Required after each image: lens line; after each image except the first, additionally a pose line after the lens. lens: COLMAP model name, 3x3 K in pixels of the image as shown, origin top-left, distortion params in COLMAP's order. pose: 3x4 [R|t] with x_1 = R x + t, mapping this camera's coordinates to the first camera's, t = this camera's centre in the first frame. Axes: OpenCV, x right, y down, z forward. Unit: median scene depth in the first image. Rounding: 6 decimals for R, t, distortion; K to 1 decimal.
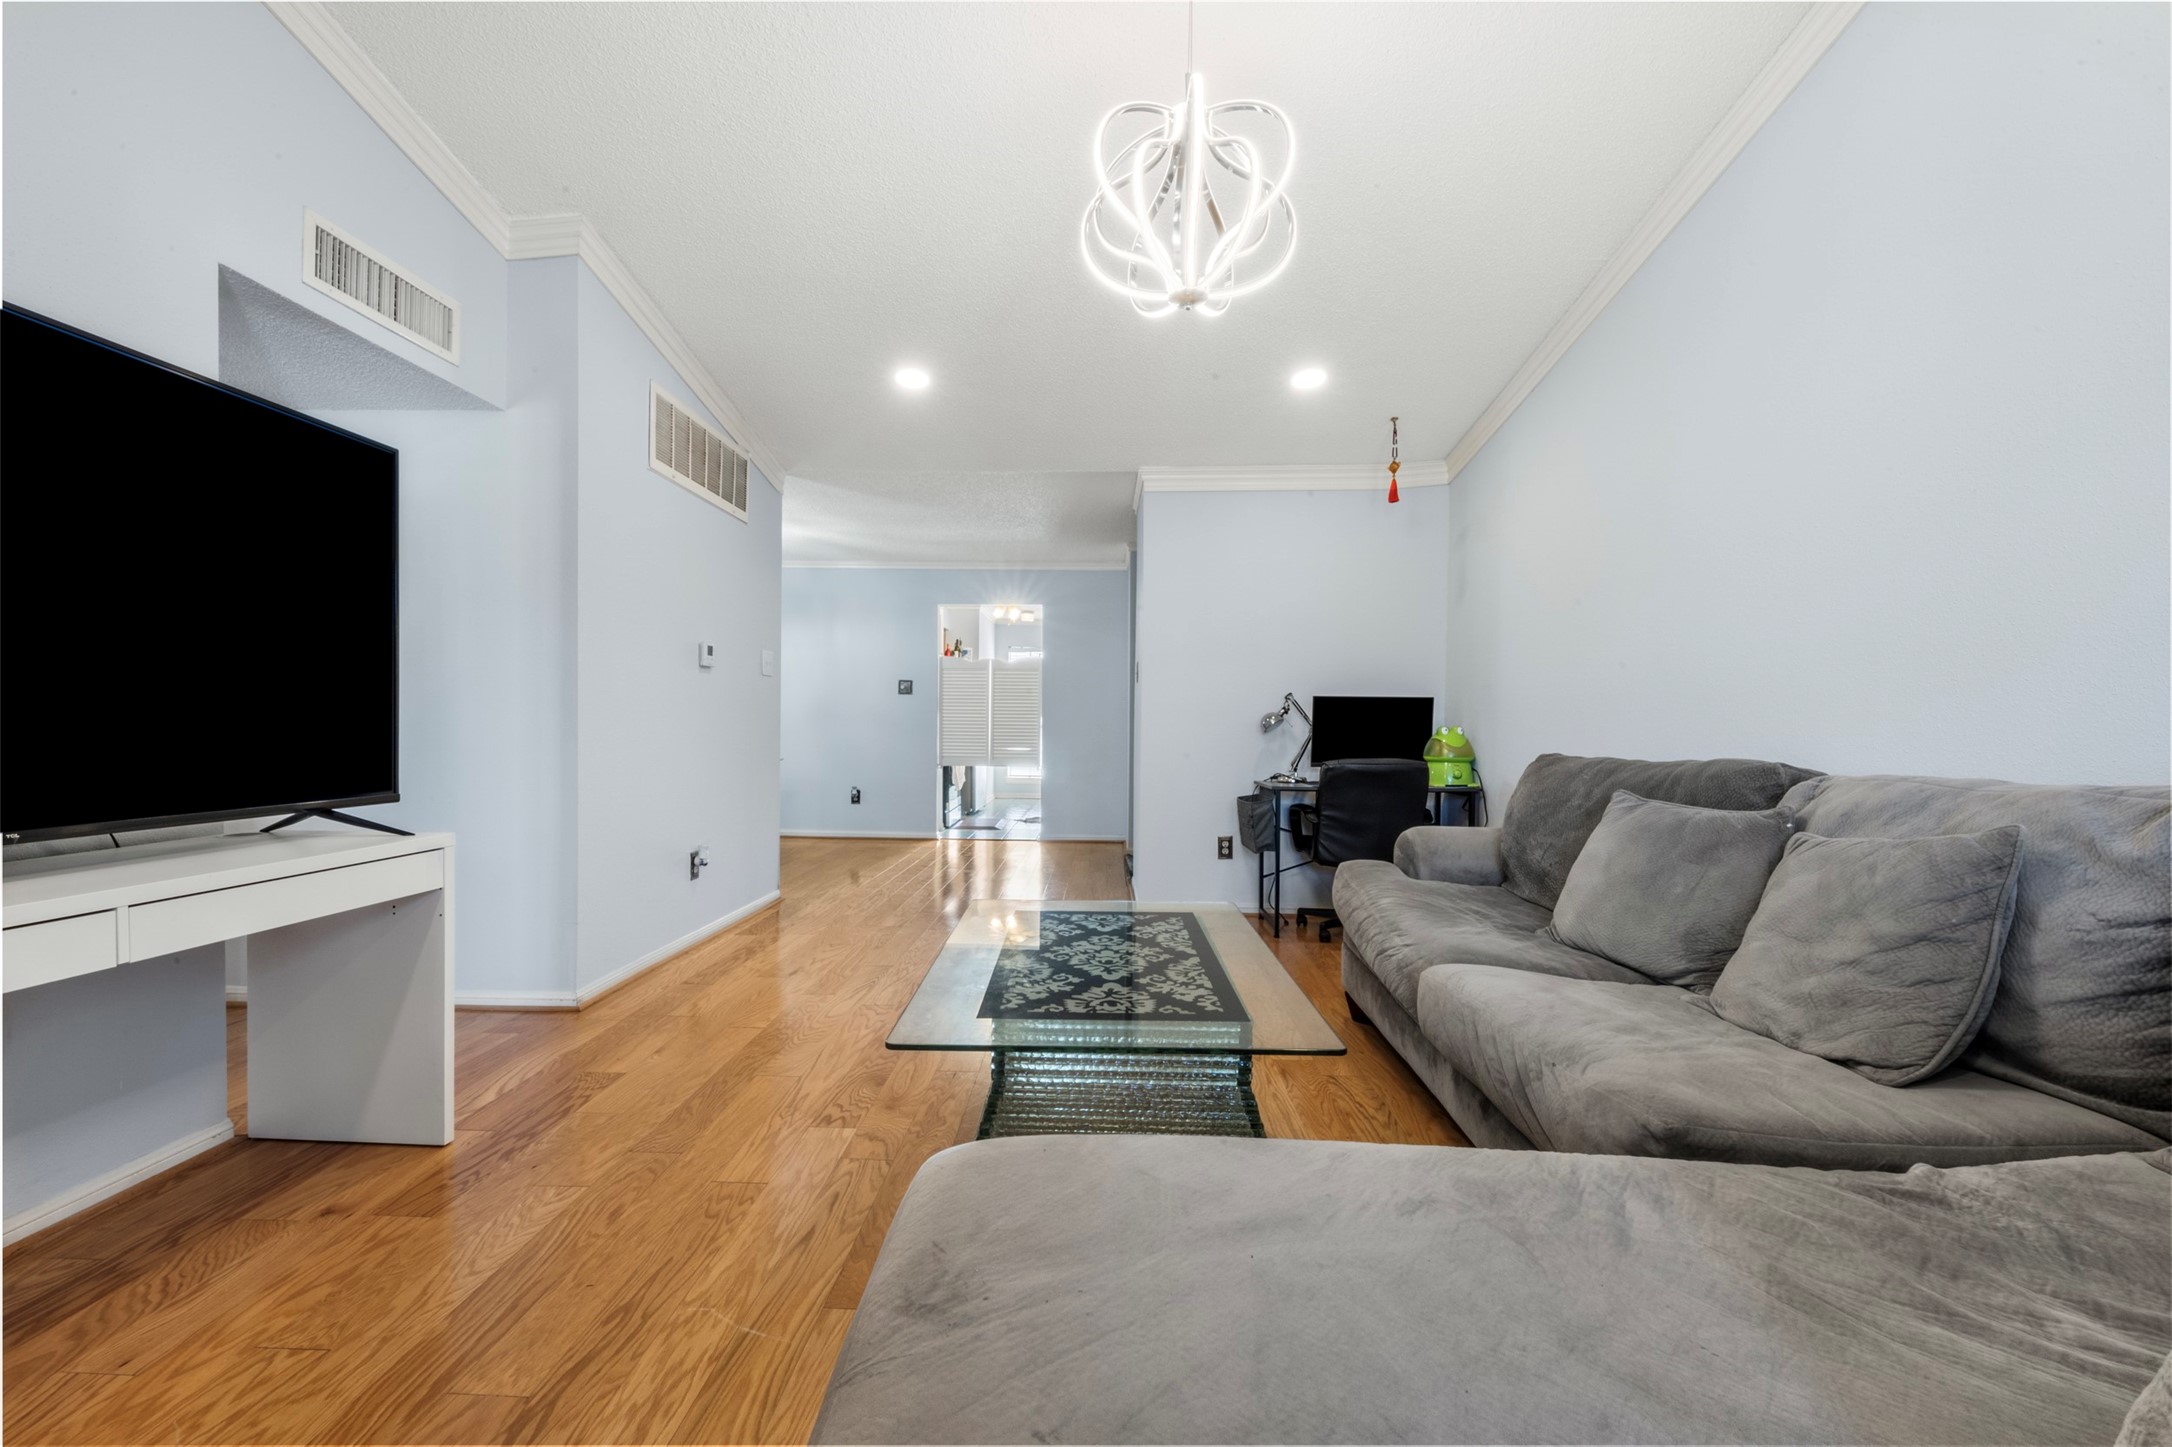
lens RADIAL K [[902.5, 0, 1066.5], [0, 902.5, 720.0], [0, 0, 1]] dist [0.003694, -0.000225]
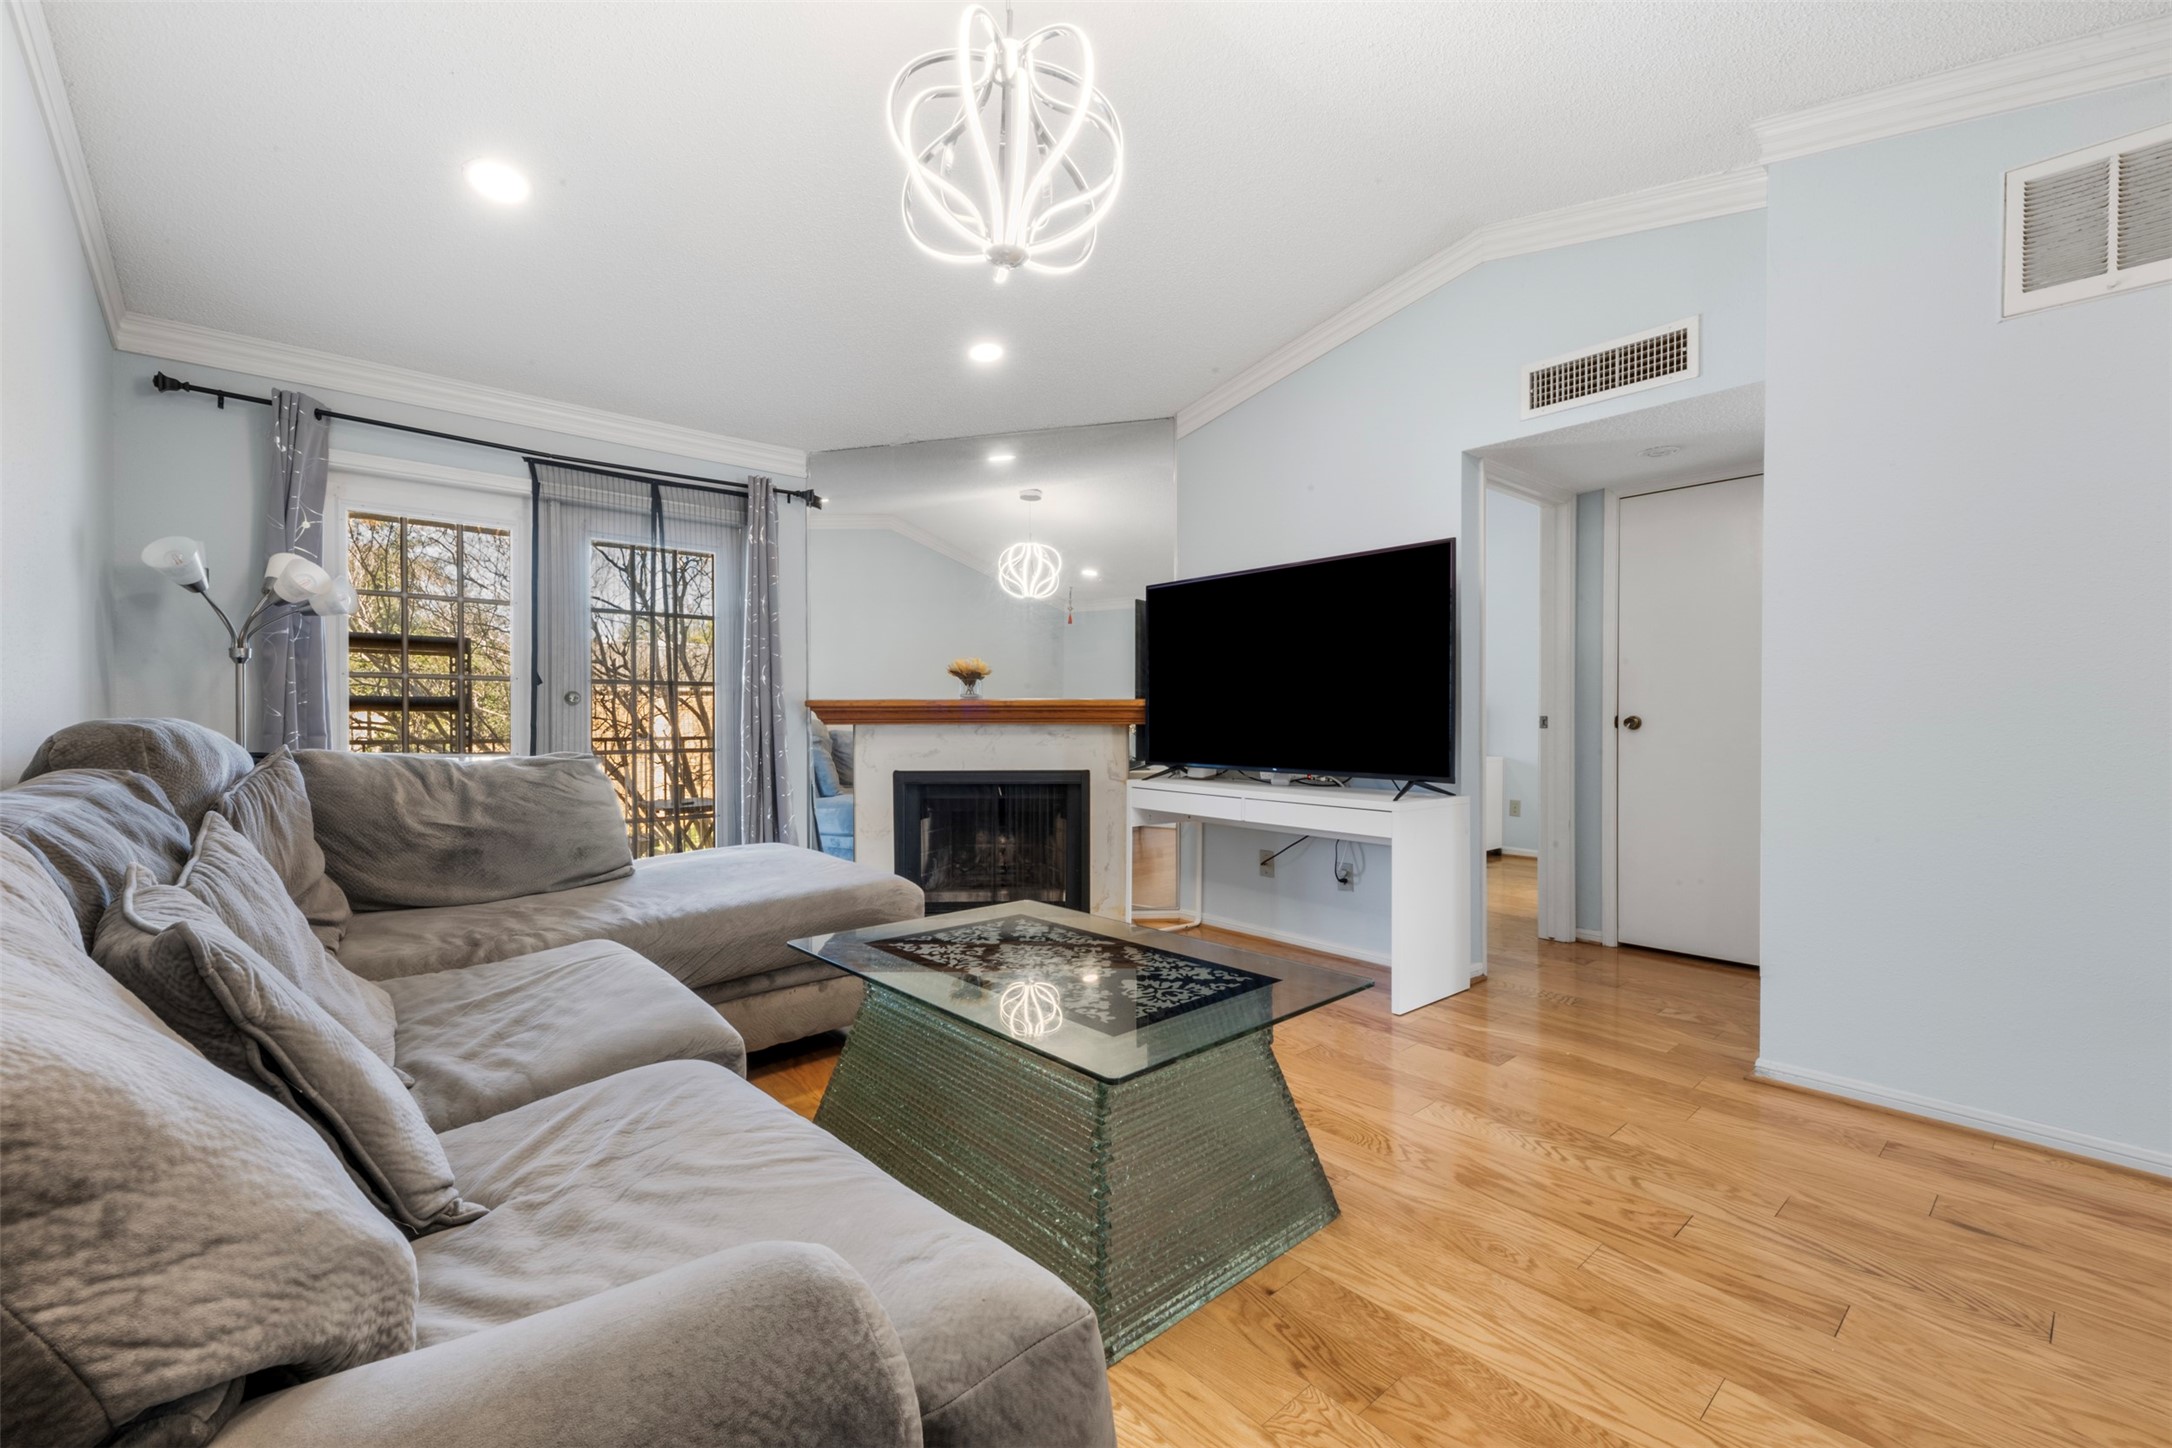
lens RADIAL K [[902.5, 0, 1069.2], [0, 902.5, 720.2], [0, 0, 1]] dist [0.003694, -0.000225]
pose [[-0.732908, 0.002012, -0.680325, 0.777092], [-0.006452, 0.999930, 0.009908, -0.017545], [0.680297, 0.011651, -0.732844, 1.897209]]
